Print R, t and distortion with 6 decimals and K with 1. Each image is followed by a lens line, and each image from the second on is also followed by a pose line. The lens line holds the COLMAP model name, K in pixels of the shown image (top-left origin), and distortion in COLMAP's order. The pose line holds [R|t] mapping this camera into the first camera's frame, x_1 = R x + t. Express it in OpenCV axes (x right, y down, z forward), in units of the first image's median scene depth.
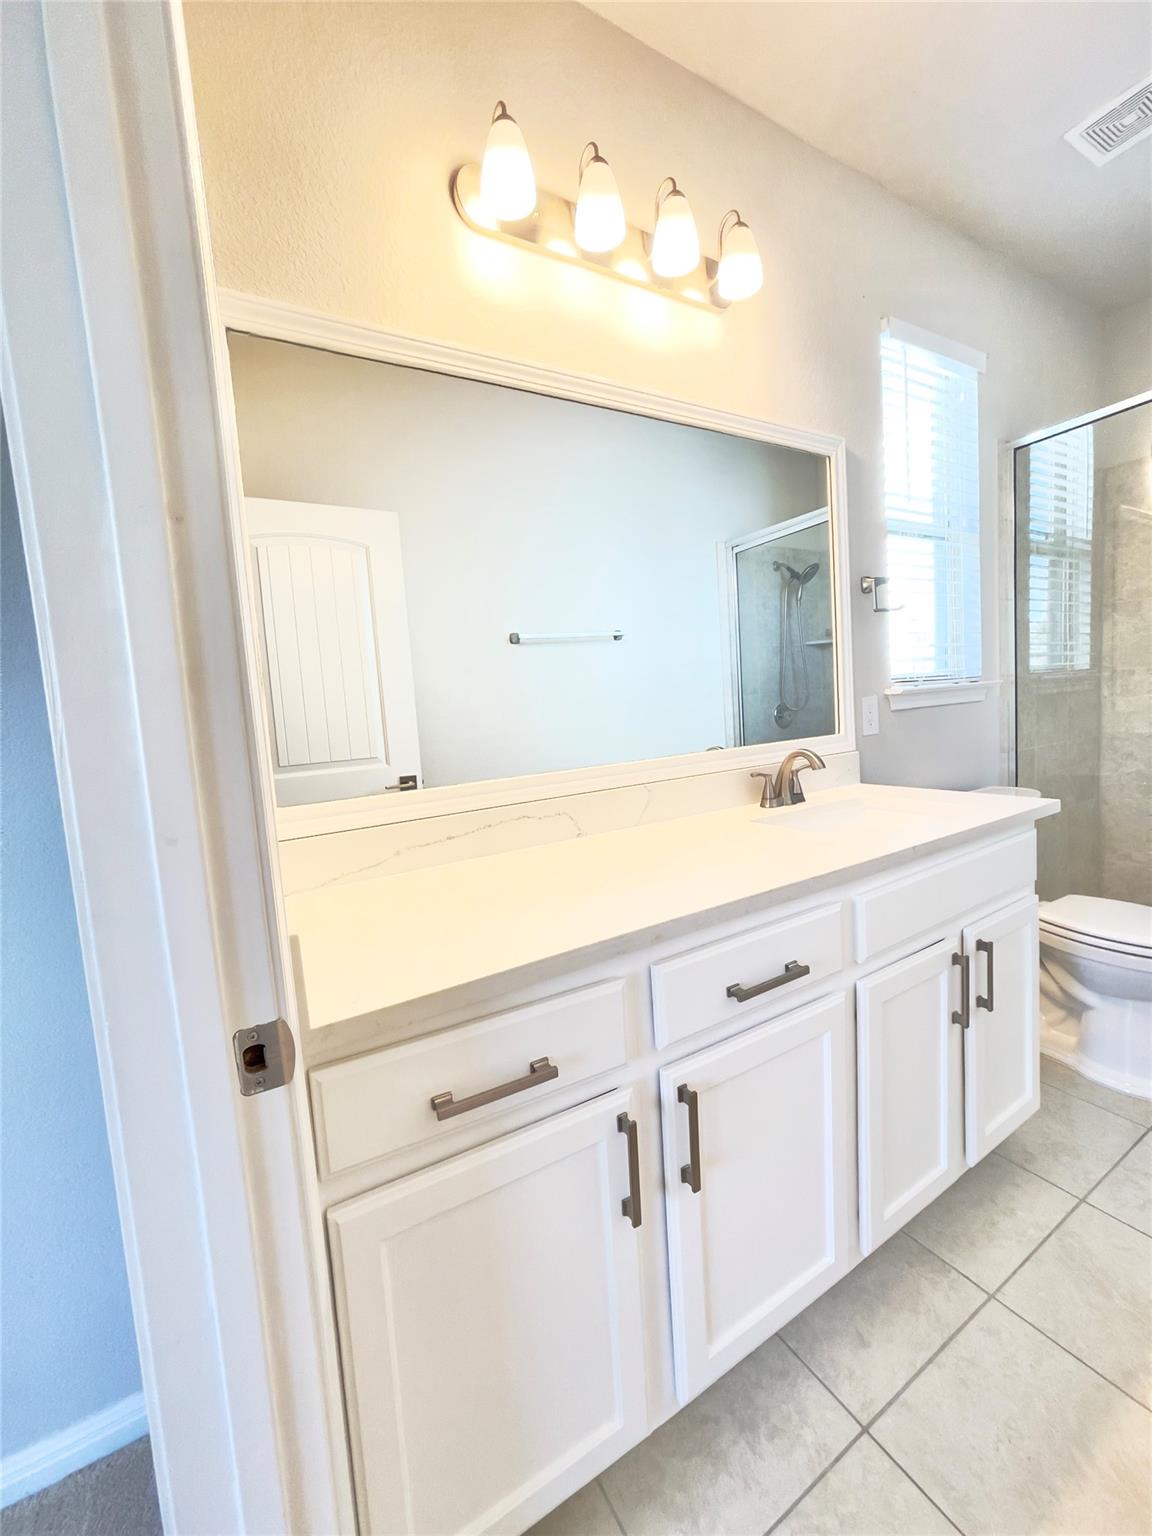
lens RADIAL K [[619.8, 0, 582.9], [0, 619.8, 758.8], [0, 0, 1]] dist [-0.007297, 0.003516]
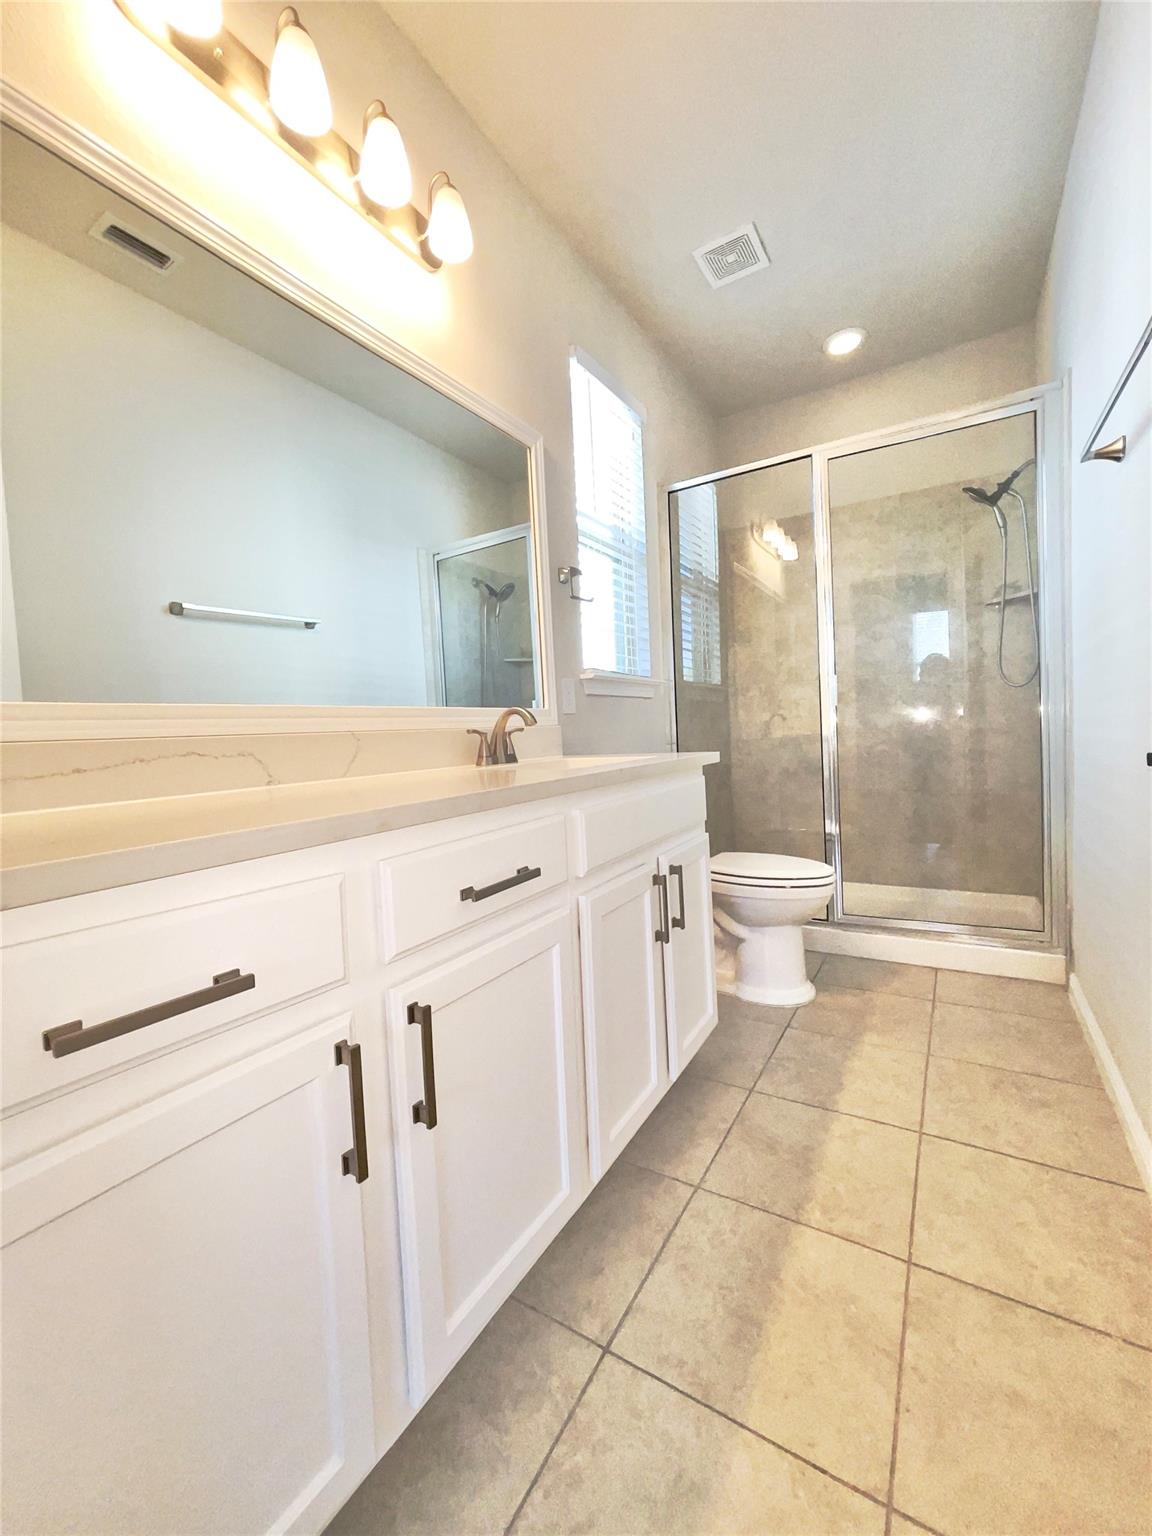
lens RADIAL K [[619.8, 0, 583.9], [0, 619.8, 766.0], [0, 0, 1]] dist [-0.007297, 0.003516]
pose [[0.884009, 0.005188, 0.467442, -0.021986], [0.033542, 0.996657, -0.074495, 0.167655], [-0.466266, 0.081534, 0.880879, 0.061194]]
